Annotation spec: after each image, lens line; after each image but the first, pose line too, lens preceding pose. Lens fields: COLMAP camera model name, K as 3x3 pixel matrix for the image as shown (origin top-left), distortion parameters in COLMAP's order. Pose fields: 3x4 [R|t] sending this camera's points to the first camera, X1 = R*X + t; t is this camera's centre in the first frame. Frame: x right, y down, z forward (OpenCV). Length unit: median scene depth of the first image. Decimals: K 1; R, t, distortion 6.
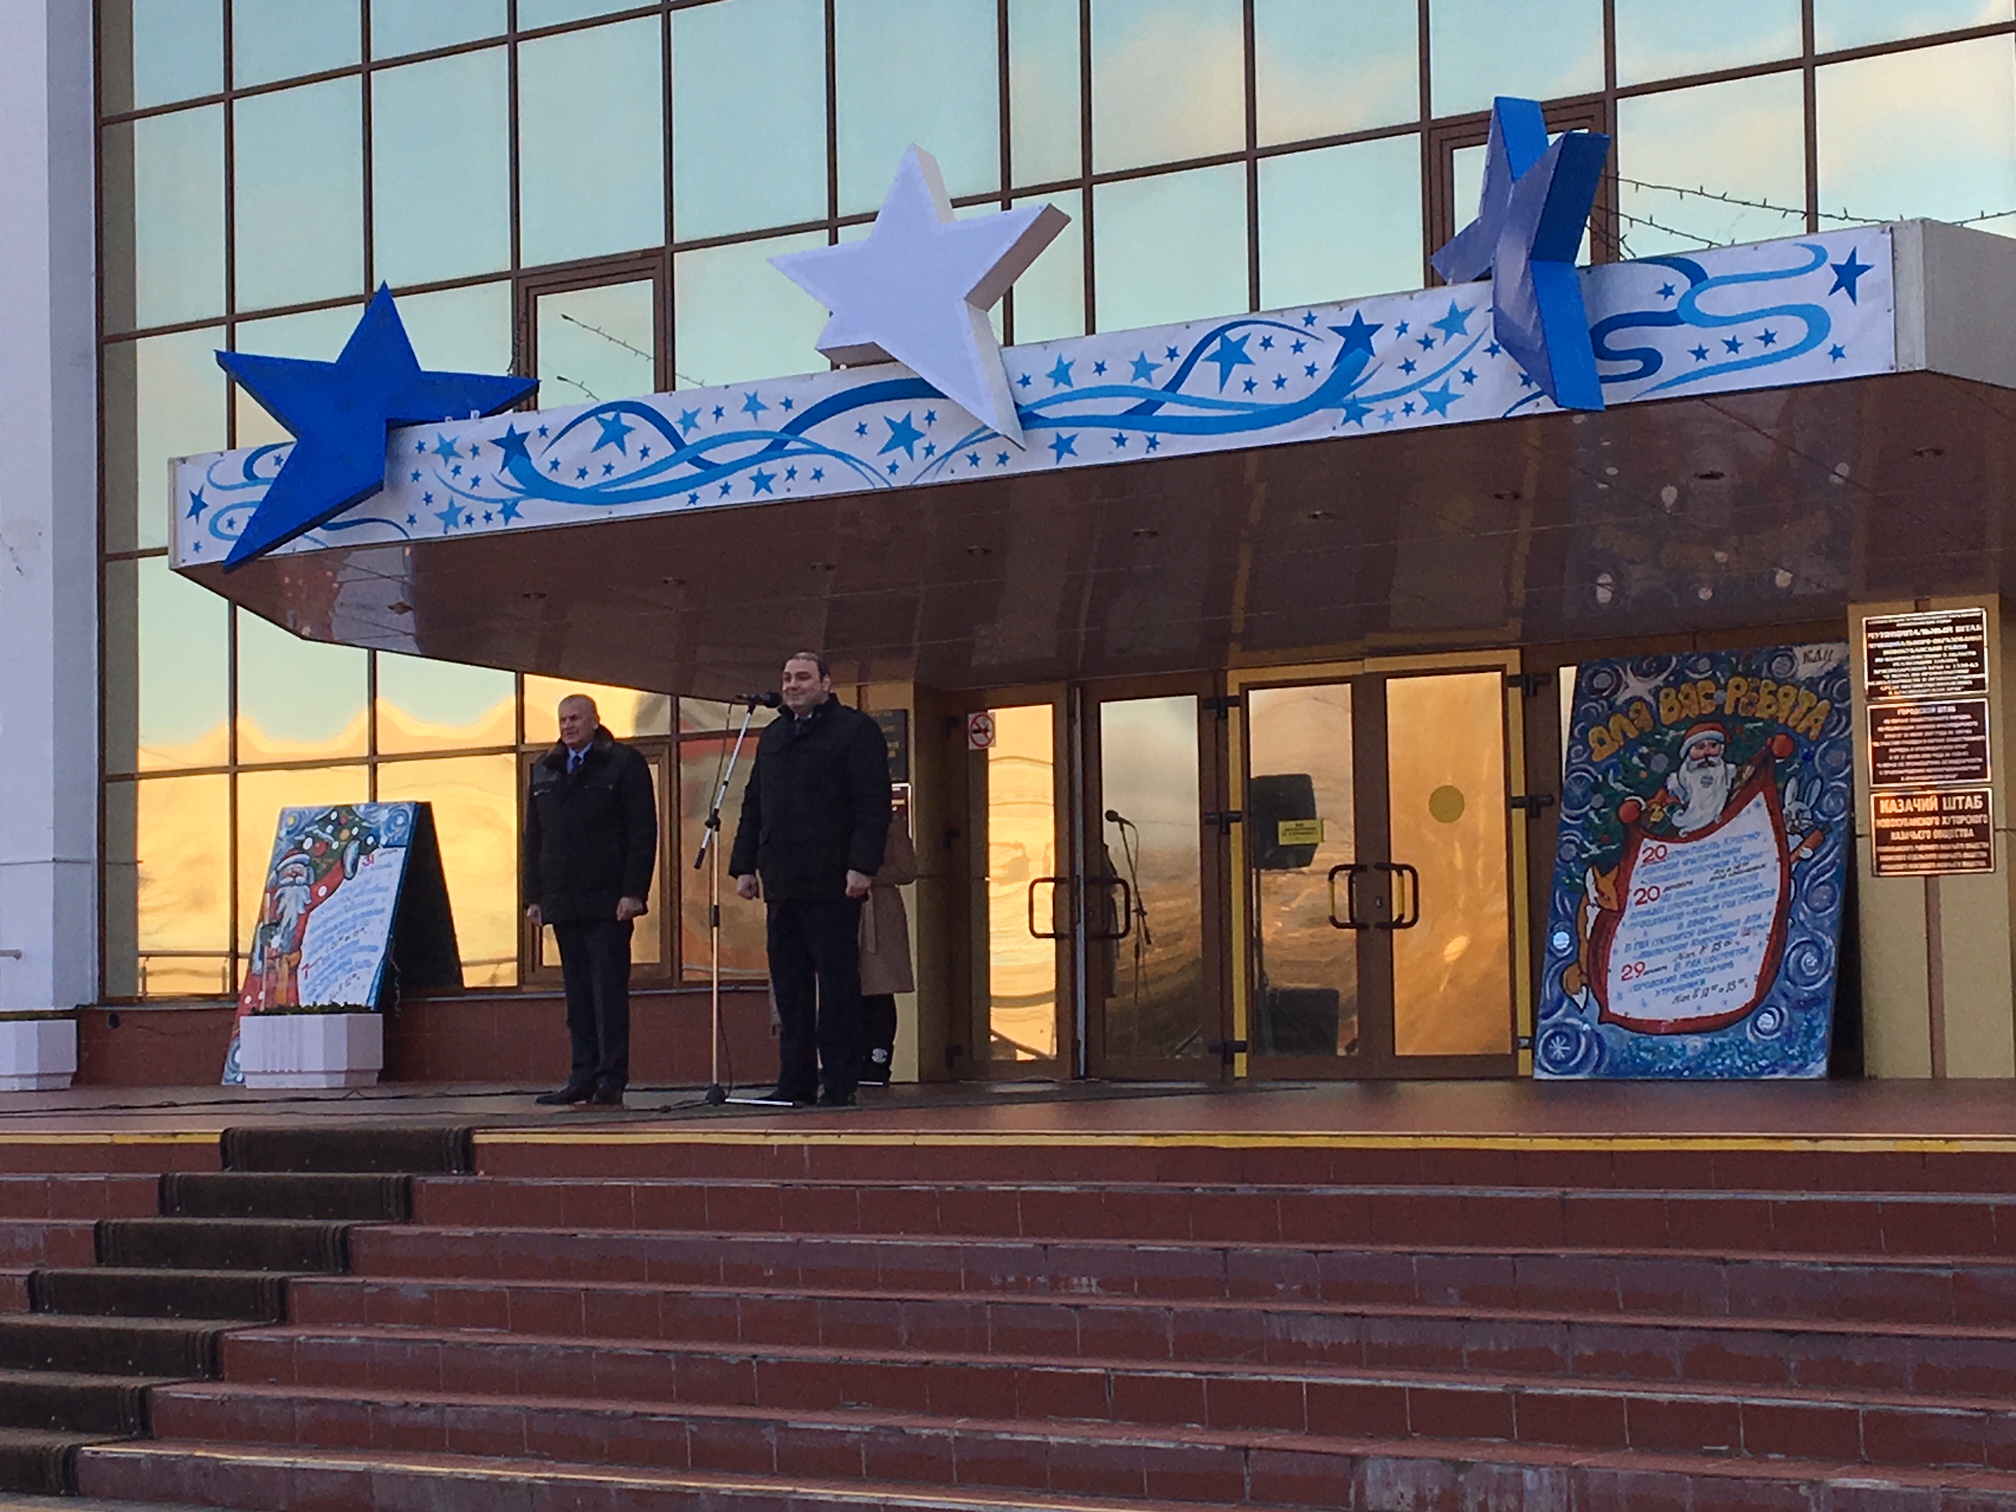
lens RADIAL K [[4031.5, 0, 1007.9], [0, 4031.5, 753.1], [0, 0, 1]] dist [0.111347, 0.000000]
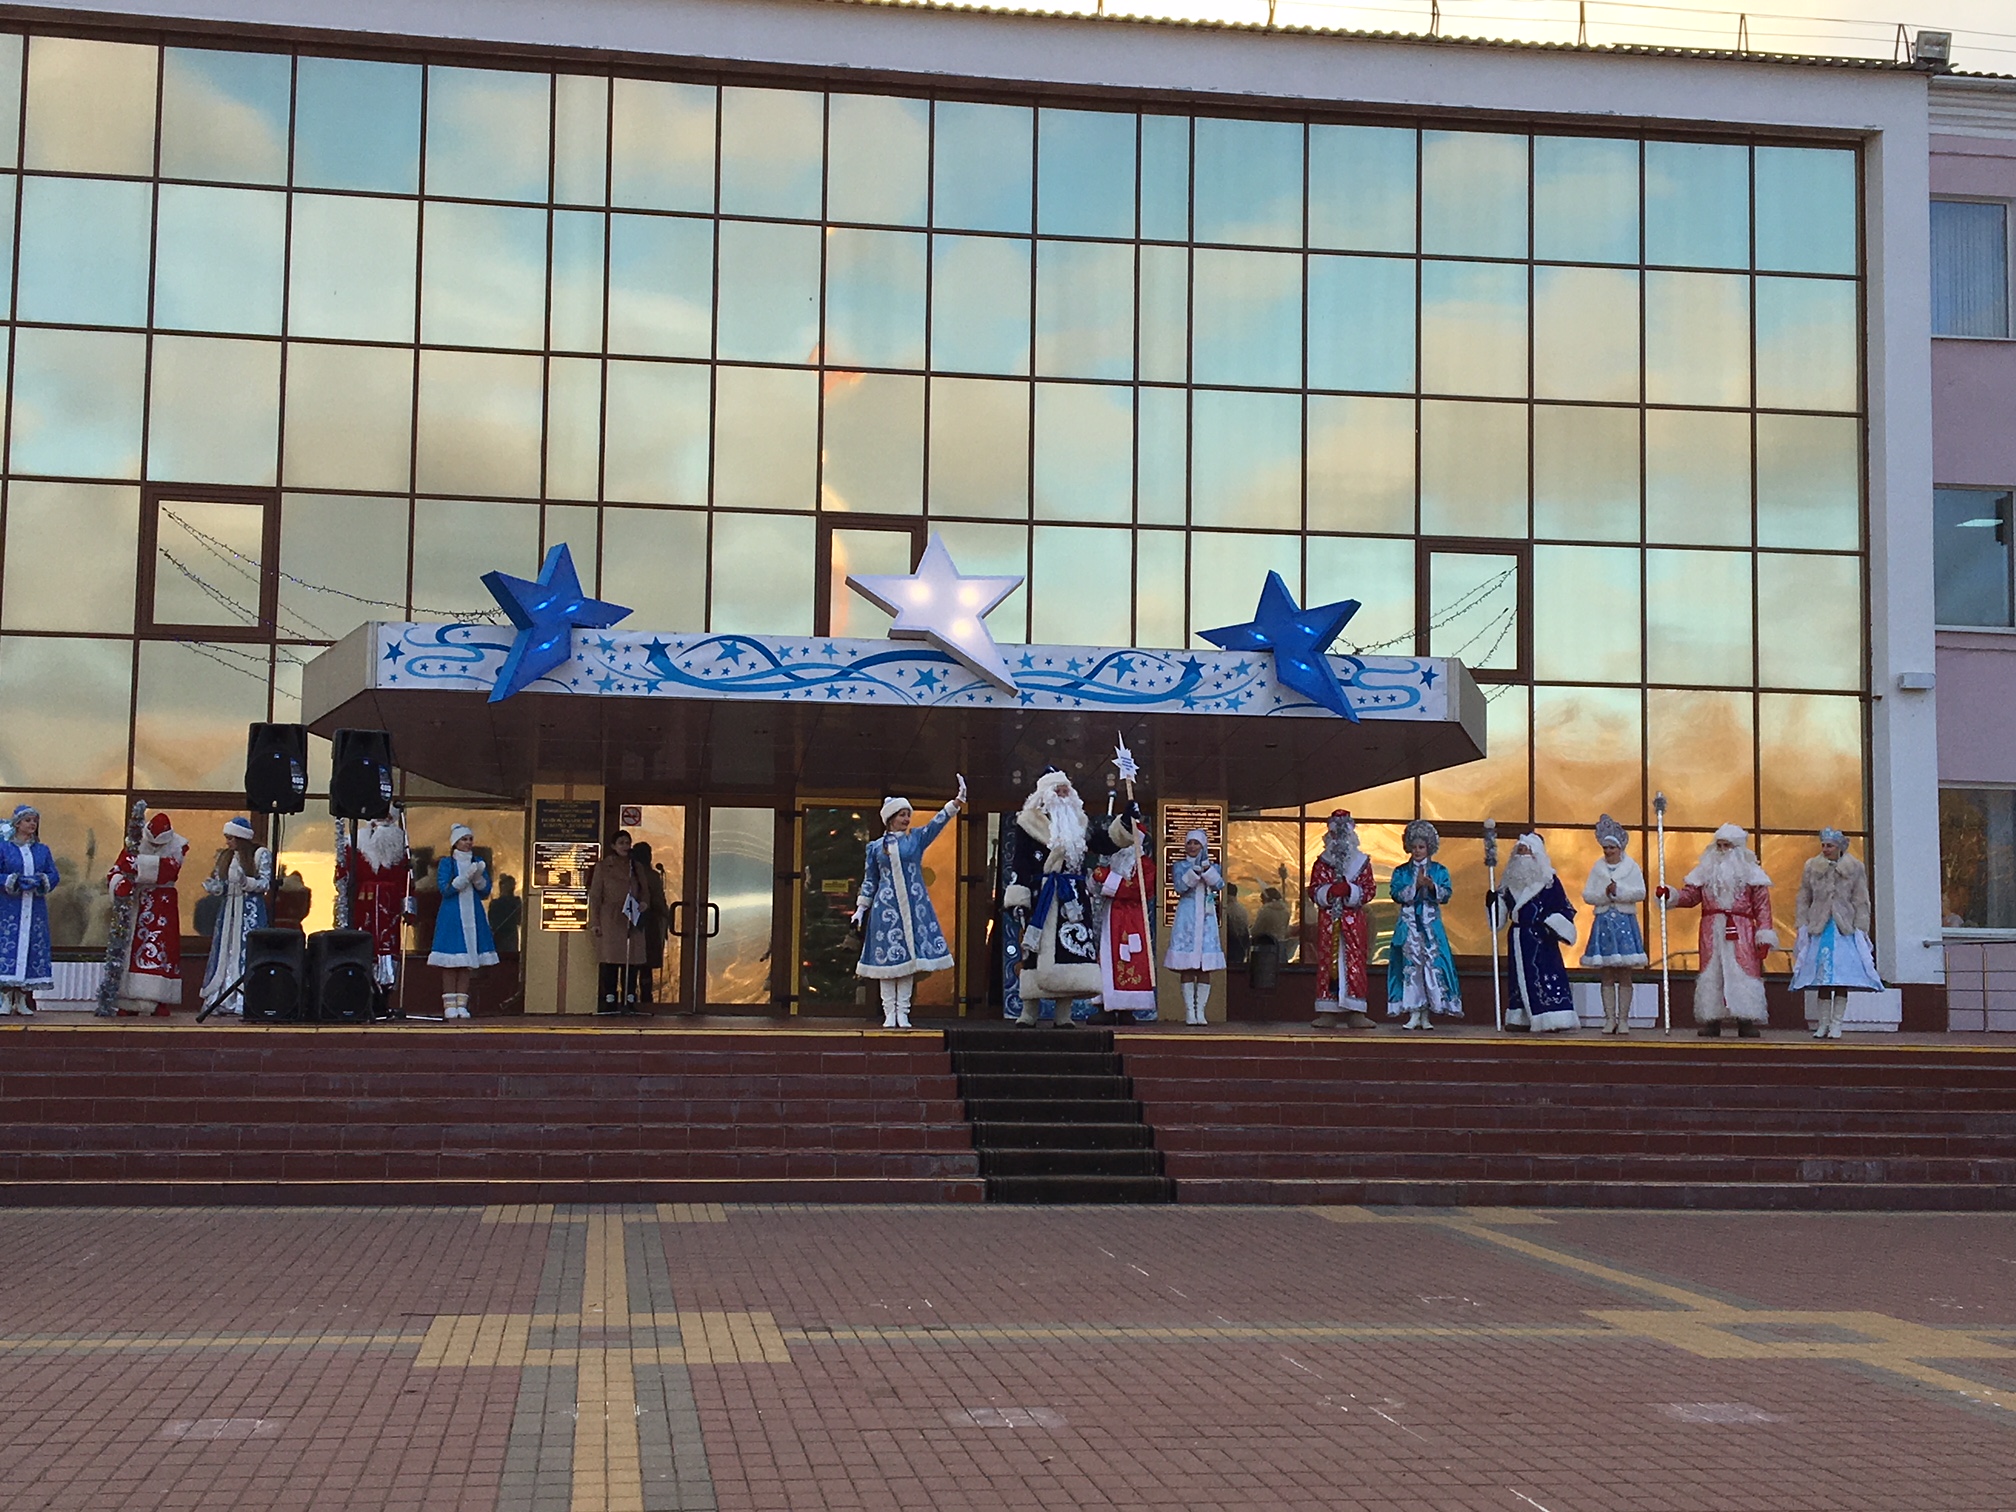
lens RADIAL K [[2640.1, 0, 1008.6], [0, 2640.1, 756.0], [0, 0, 1]] dist [0.092504, 0.000000]
pose [[0.713786, 0.089458, 0.694627, -0.878193], [-0.072291, 0.995922, -0.053976, 0.023634], [-0.696623, -0.011688, 0.717342, 0.062522]]
